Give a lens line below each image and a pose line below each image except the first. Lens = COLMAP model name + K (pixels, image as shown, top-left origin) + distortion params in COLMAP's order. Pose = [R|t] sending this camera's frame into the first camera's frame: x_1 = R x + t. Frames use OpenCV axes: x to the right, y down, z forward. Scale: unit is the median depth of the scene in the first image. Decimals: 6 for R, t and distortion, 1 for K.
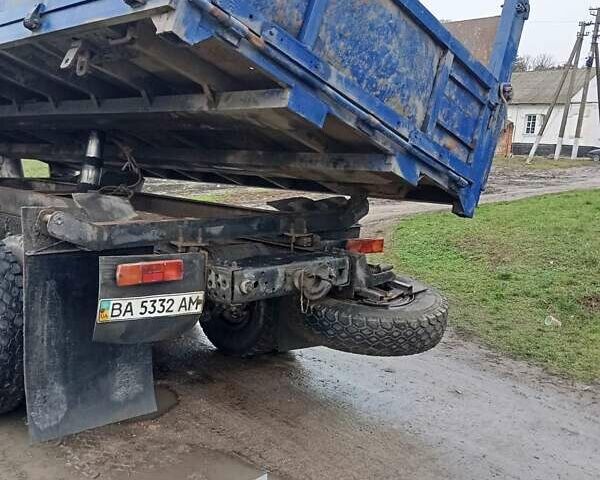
lens RADIAL K [[669.7, 0, 288.9], [0, 669.7, 243.3], [0, 0, 1]] dist [0.100120, -0.235996]
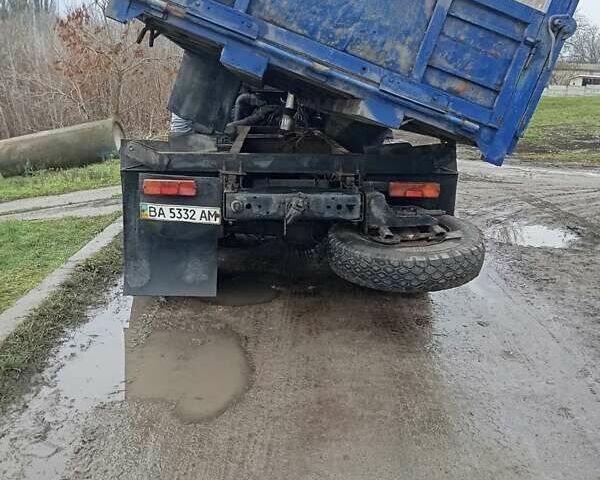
lens RADIAL K [[669.7, 0, 288.9], [0, 669.7, 243.3], [0, 0, 1]] dist [0.100120, -0.235996]
pose [[0.727413, 0.122813, -0.675121, 0.861925], [-0.083060, 0.992378, 0.091032, 0.009906], [0.681155, -0.010142, 0.732069, 0.133816]]
